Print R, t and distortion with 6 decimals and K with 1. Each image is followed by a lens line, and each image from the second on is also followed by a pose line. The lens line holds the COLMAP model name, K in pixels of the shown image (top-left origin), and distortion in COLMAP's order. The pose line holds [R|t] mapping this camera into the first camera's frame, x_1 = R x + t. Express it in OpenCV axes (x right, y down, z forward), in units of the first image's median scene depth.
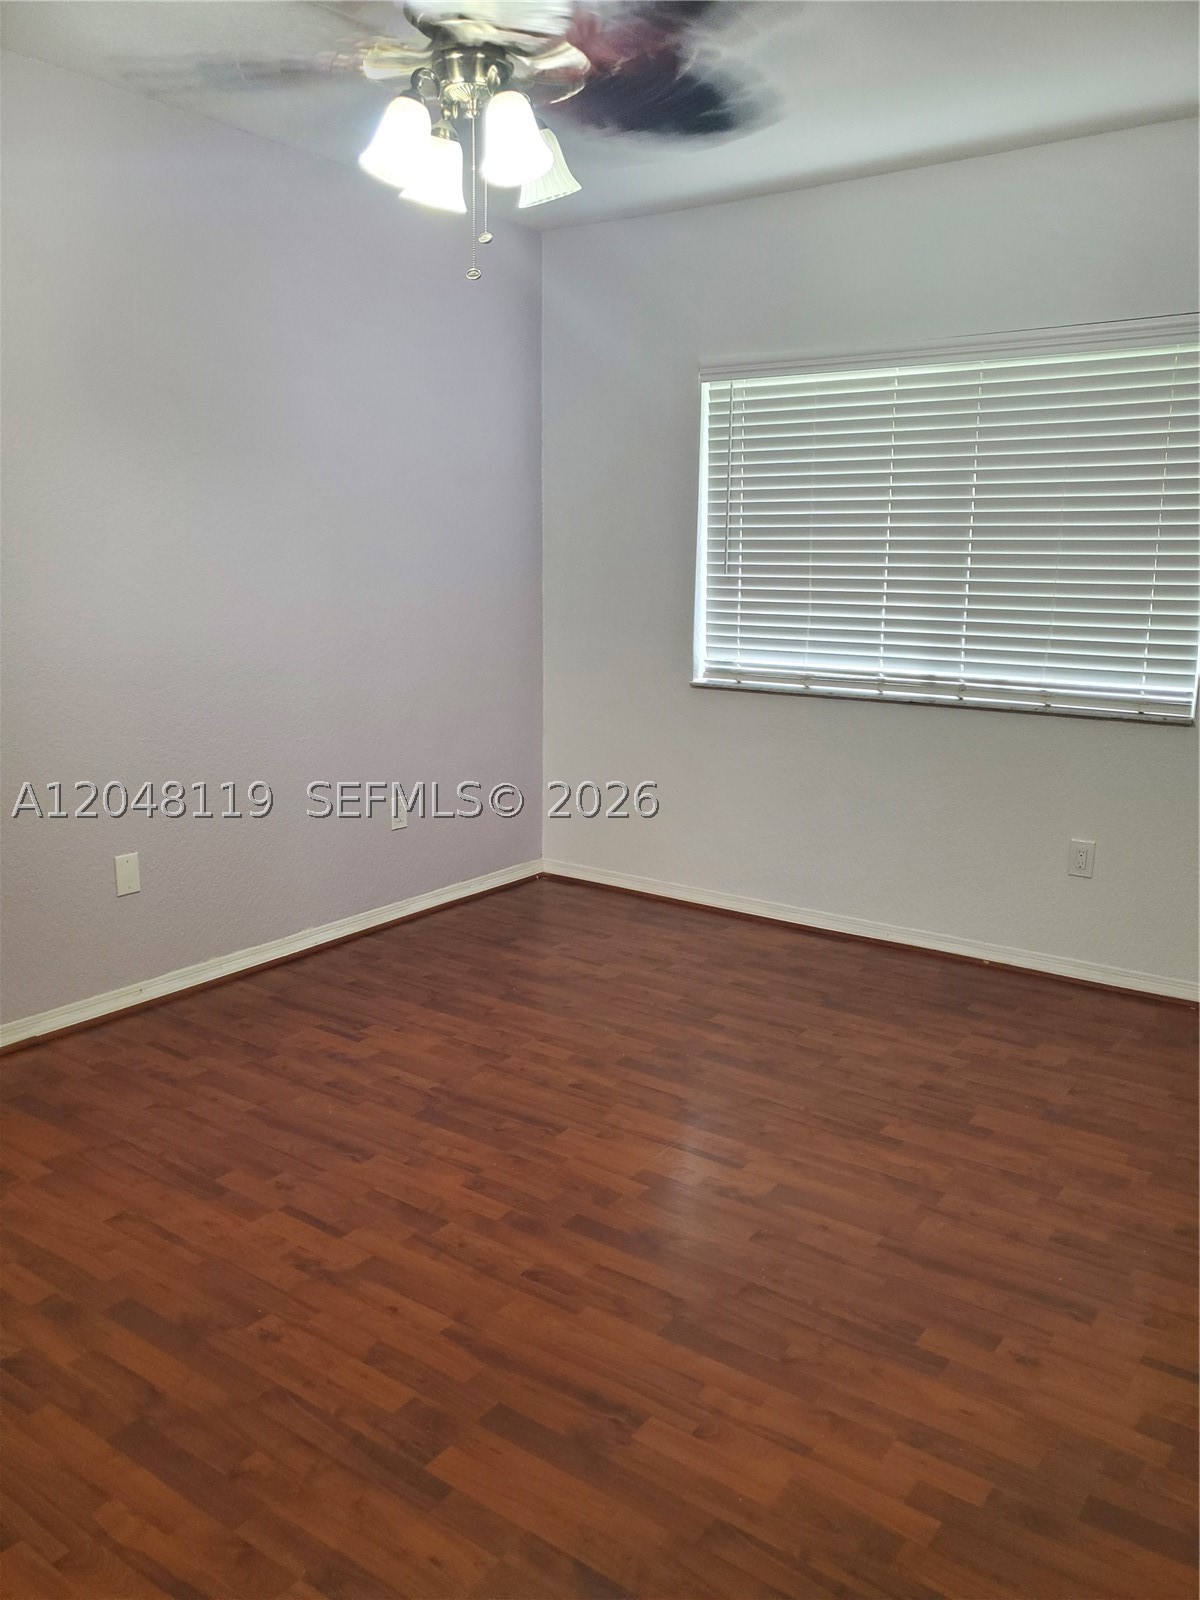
lens RADIAL K [[1267.6, 0, 600.0], [0, 1267.6, 800.0], [0, 0, 1]] dist [0.055999, -0.014803]
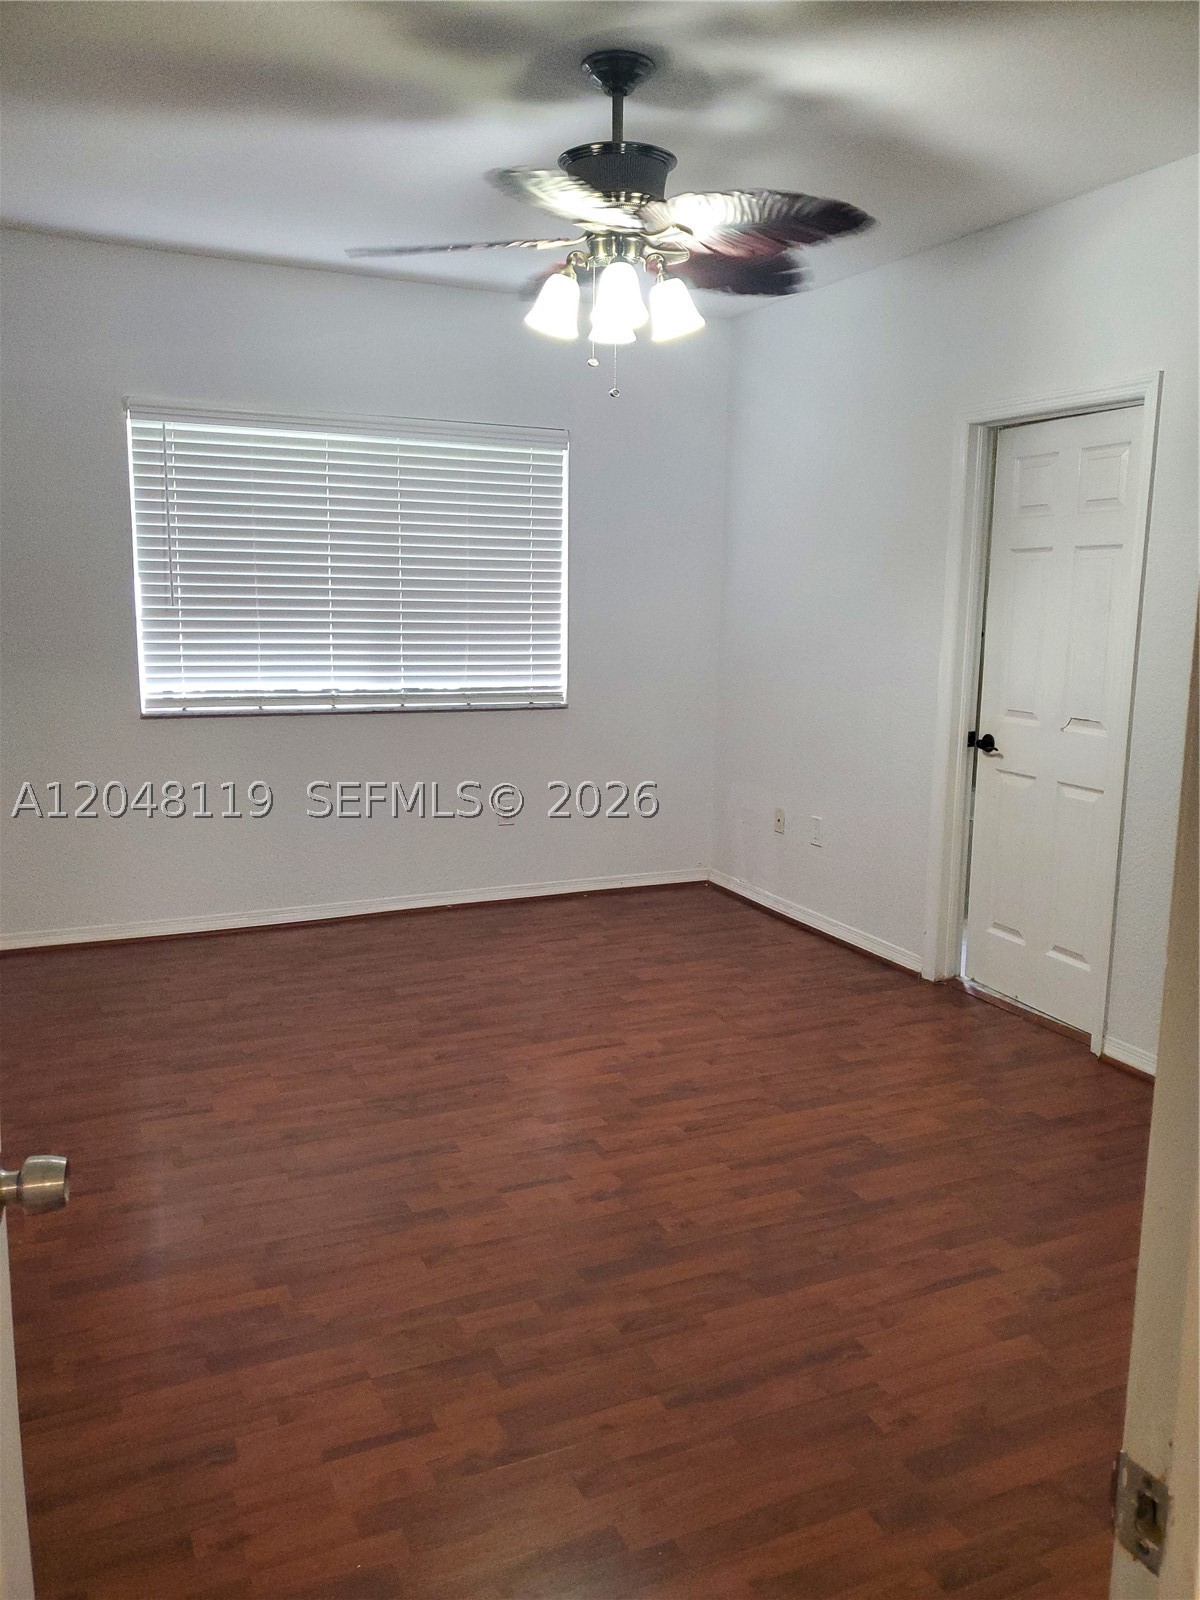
lens RADIAL K [[1267.6, 0, 600.0], [0, 1267.6, 800.0], [0, 0, 1]] dist [0.055999, -0.014803]
pose [[0.469344, -0.146644, 0.870754, -0.950750], [0.153018, 0.984702, 0.083356, -0.080364], [-0.869656, 0.094118, 0.484603, 0.301307]]
